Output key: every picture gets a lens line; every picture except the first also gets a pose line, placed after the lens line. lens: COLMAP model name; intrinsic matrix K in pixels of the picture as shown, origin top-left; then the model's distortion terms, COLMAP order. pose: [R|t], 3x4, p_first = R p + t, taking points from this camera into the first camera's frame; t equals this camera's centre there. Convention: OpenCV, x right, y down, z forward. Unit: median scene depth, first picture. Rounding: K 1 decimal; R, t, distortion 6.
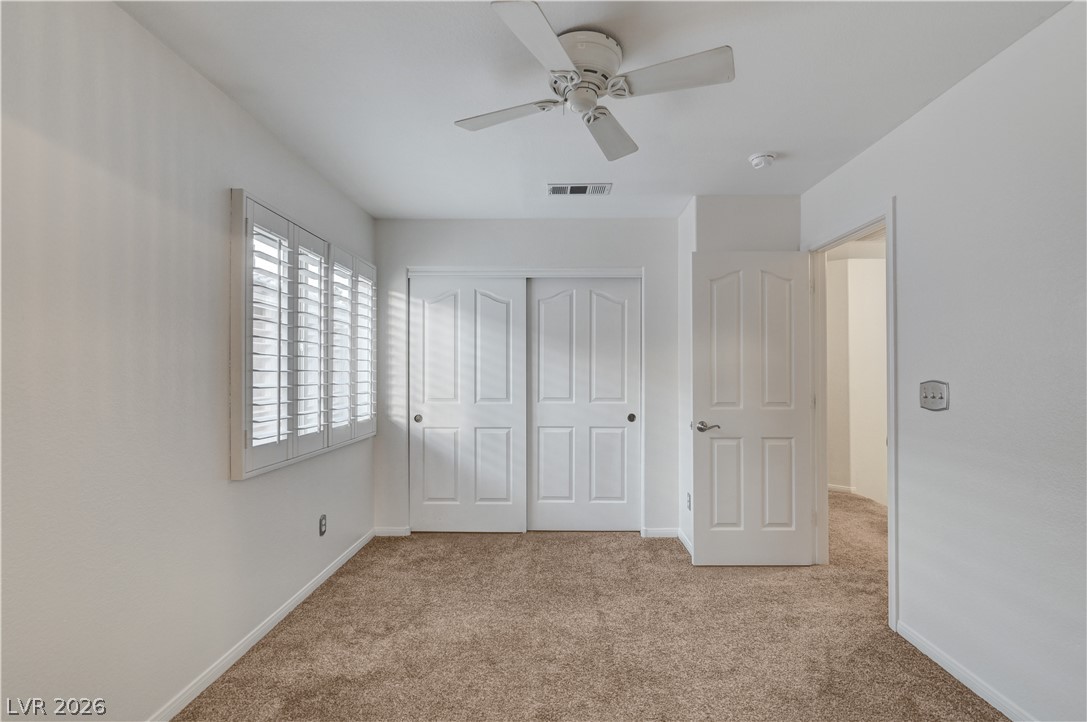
lens RADIAL K [[484.0, 0, 544.2], [0, 484.0, 371.6], [0, 0, 1]] dist [0.002067, 0.000112]
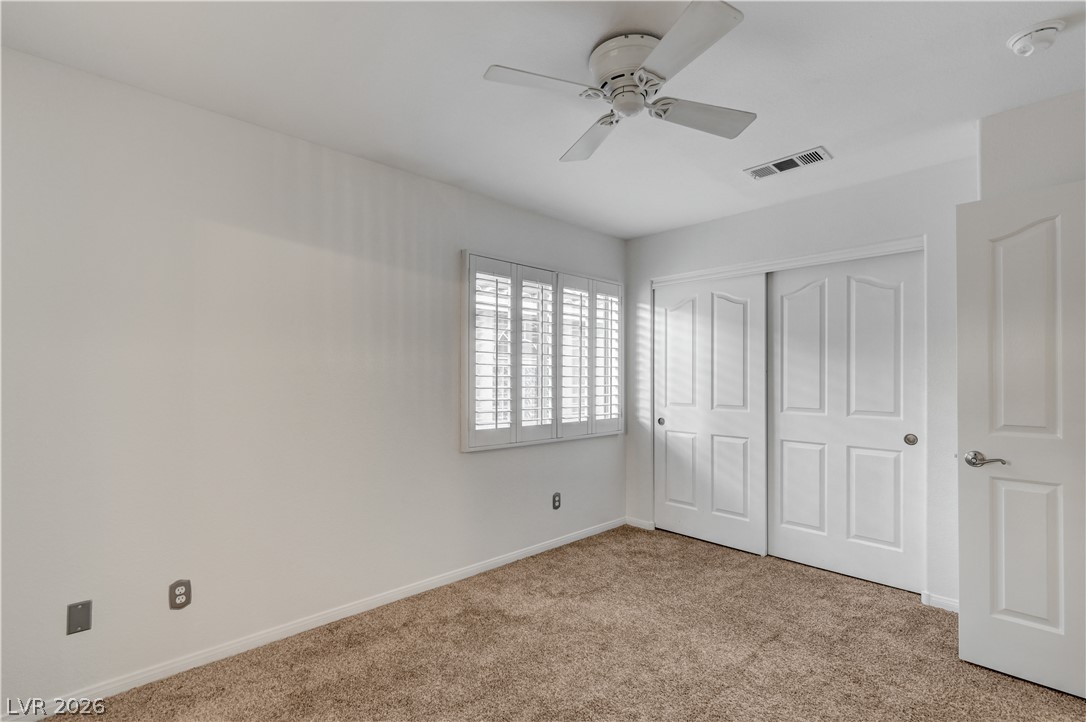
lens RADIAL K [[490.5, 0, 571.0], [0, 490.5, 376.9], [0, 0, 1]] dist [0.001510, 0.000306]
pose [[0.720205, 0.002176, -0.693758, 0.341294], [-0.002045, 0.999997, 0.001013, -0.000959], [0.693759, 0.000690, 0.720207, 0.095870]]
